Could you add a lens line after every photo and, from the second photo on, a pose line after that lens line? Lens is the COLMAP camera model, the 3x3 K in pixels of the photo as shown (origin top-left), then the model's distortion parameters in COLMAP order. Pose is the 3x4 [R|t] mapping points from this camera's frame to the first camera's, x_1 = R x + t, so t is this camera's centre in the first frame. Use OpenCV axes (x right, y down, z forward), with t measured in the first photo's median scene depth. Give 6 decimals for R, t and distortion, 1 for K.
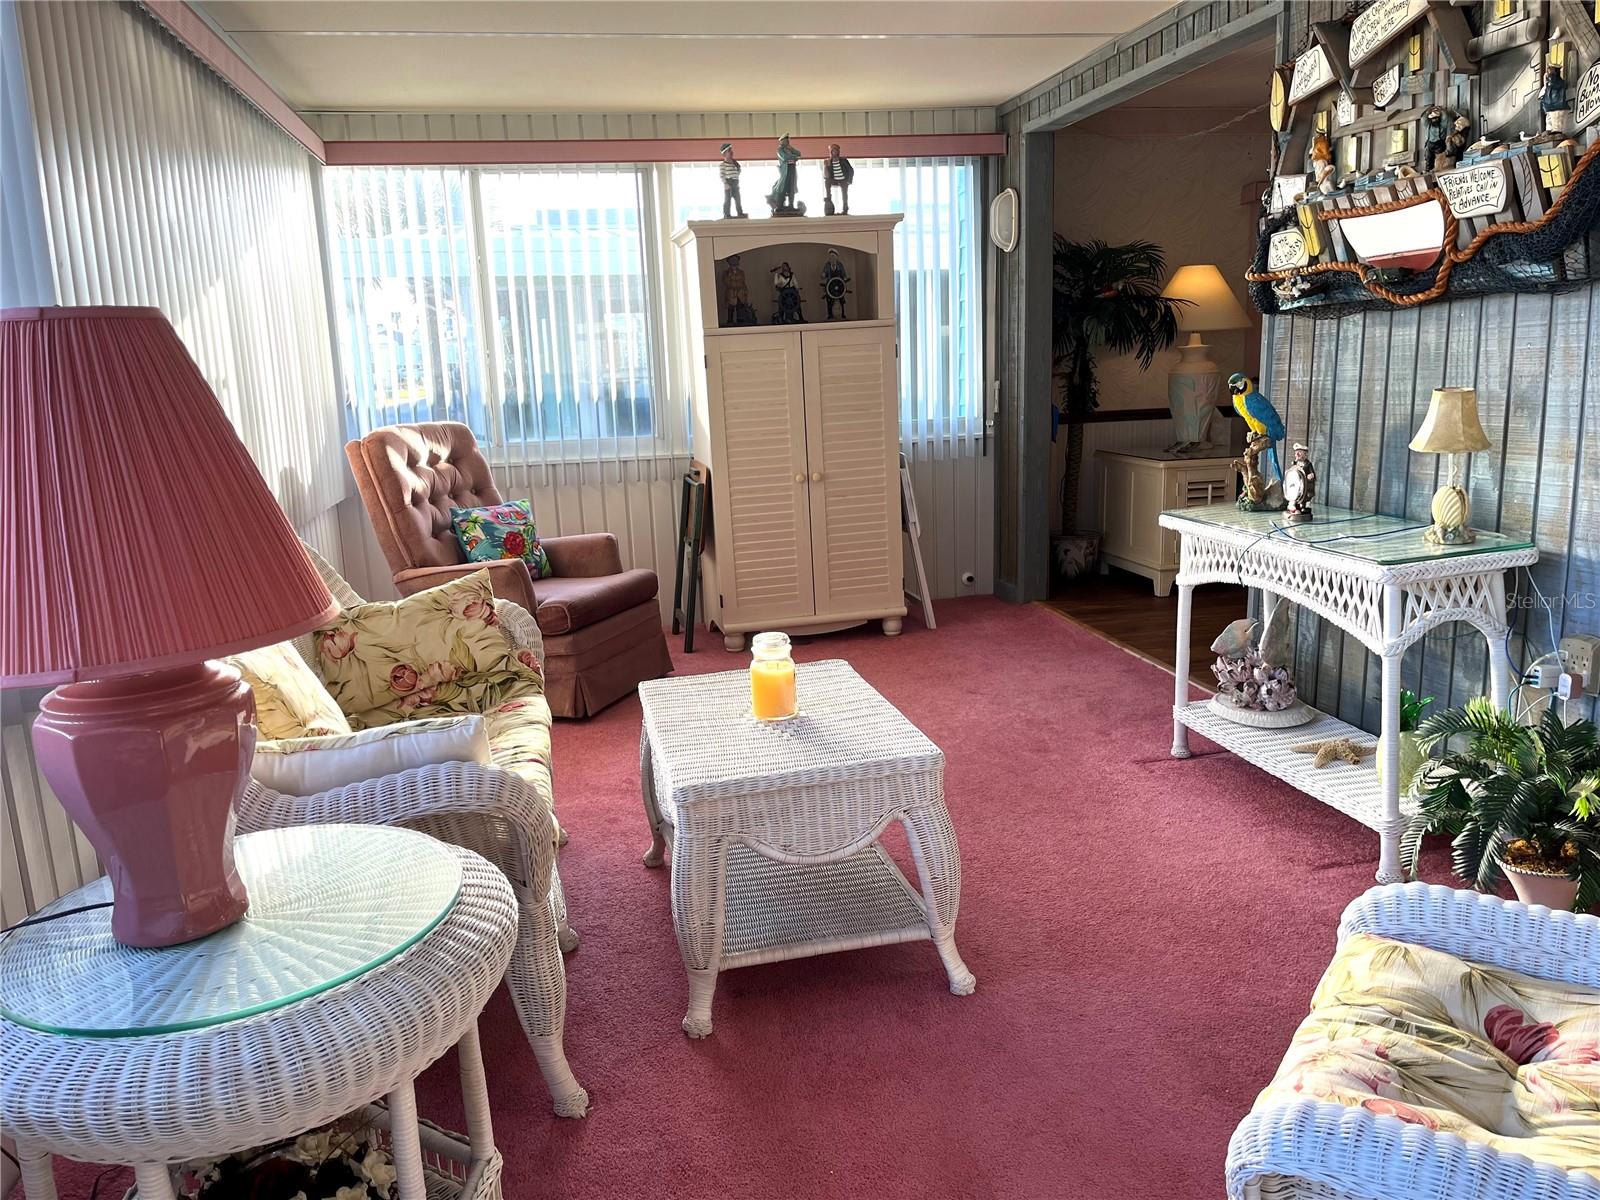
lens RADIAL K [[1194.1, 0, 792.1], [0, 1194.1, 605.5], [0, 0, 1]] dist [0.073239, -0.106244]
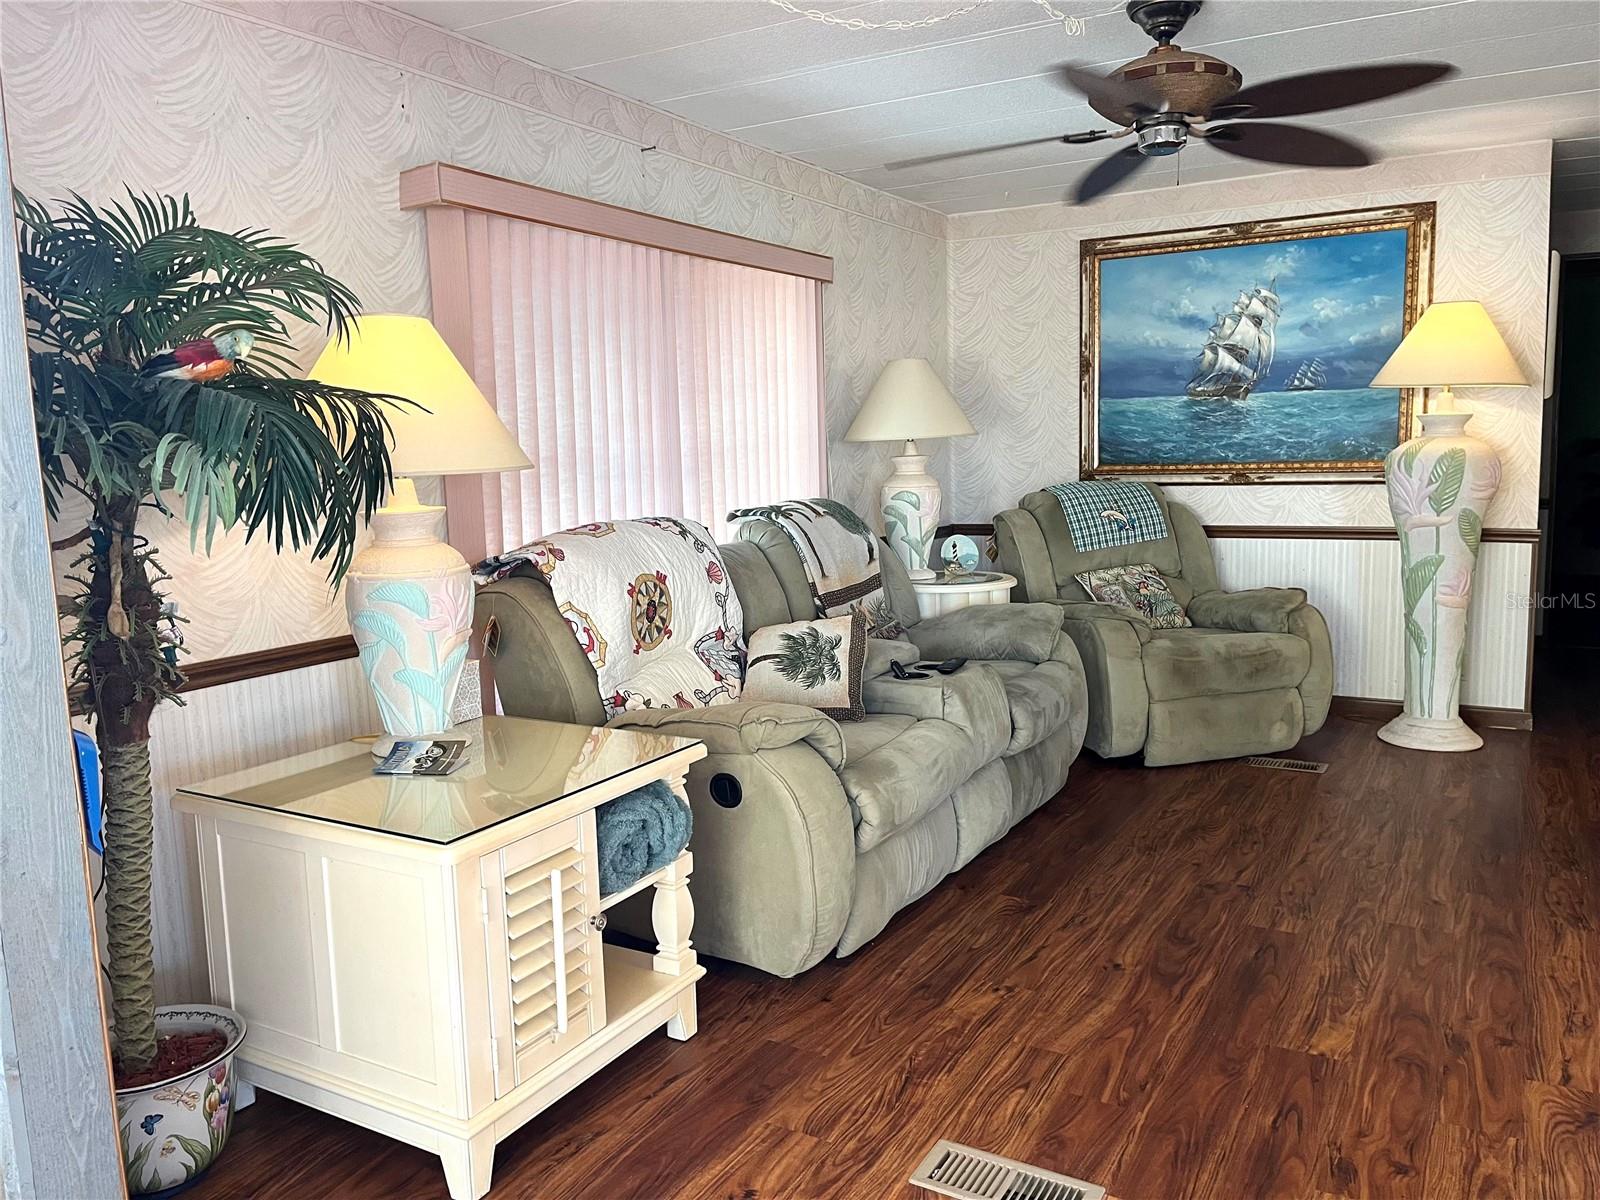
lens RADIAL K [[1217.4, 0, 800.0], [0, 1217.4, 600.0], [0, 0, 1]] dist [-0.000302, -0.002202]
pose [[0.665922, -0.084082, 0.741268, 0.112605], [0.152184, 0.988045, -0.024642, -0.154647], [-0.730334, 0.129219, 0.670756, 0.628610]]
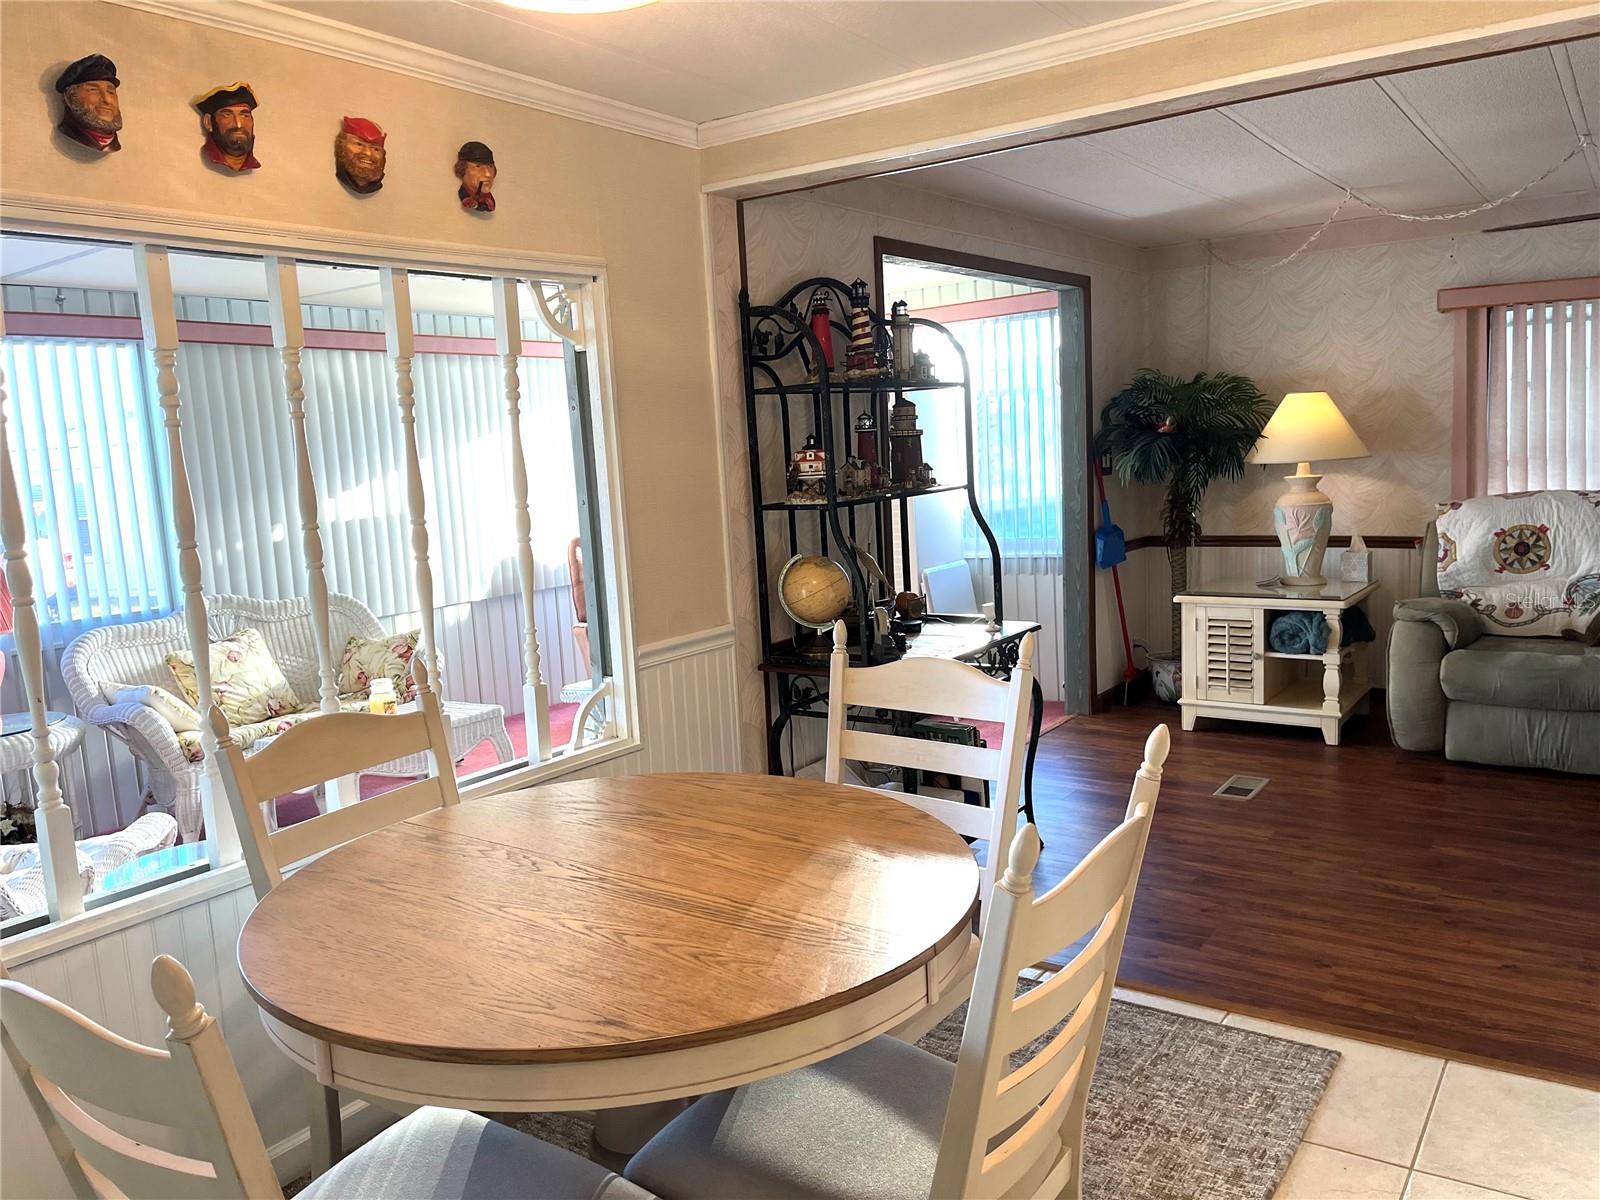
lens RADIAL K [[1194.1, 0, 792.1], [0, 1194.1, 605.5], [0, 0, 1]] dist [0.073239, -0.106244]
pose [[0.680247, 0.101443, -0.725929, 0.763639], [-0.122319, 0.992200, 0.024031, -0.089025], [0.722704, 0.072448, 0.687350, 0.069226]]
